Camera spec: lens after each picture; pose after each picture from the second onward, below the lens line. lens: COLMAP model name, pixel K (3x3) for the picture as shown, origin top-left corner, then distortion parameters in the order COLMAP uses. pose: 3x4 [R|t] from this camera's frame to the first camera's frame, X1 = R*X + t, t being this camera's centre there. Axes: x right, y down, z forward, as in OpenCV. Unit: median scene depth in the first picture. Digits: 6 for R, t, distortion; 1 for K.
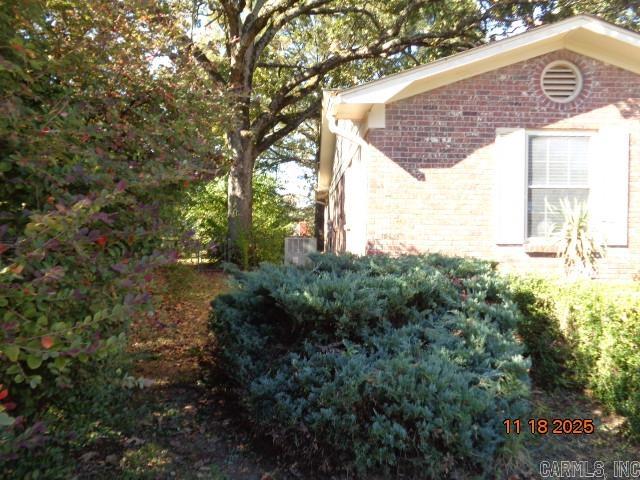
lens RADIAL K [[479.7, 0, 320.0], [0, 479.7, 240.0], [0, 0, 1]] dist [0.008022, 0.007858]
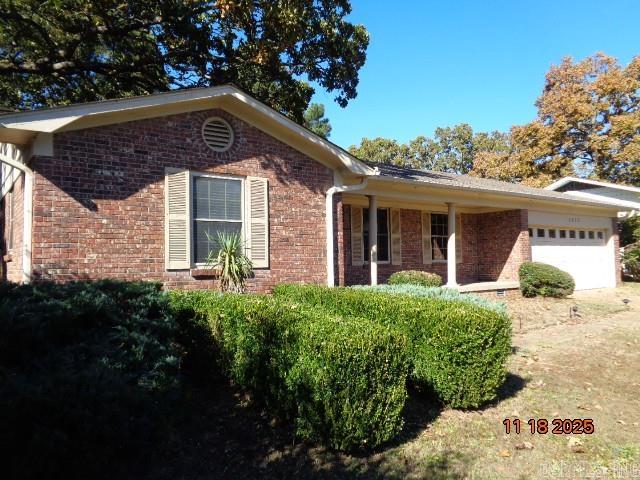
lens RADIAL K [[479.7, 0, 320.0], [0, 479.7, 240.0], [0, 0, 1]] dist [0.008022, 0.007858]
pose [[0.809167, 0.003092, 0.587571, -0.002466], [0.033606, 0.998106, -0.051532, 0.008956], [-0.586618, 0.061444, 0.807530, -0.119863]]
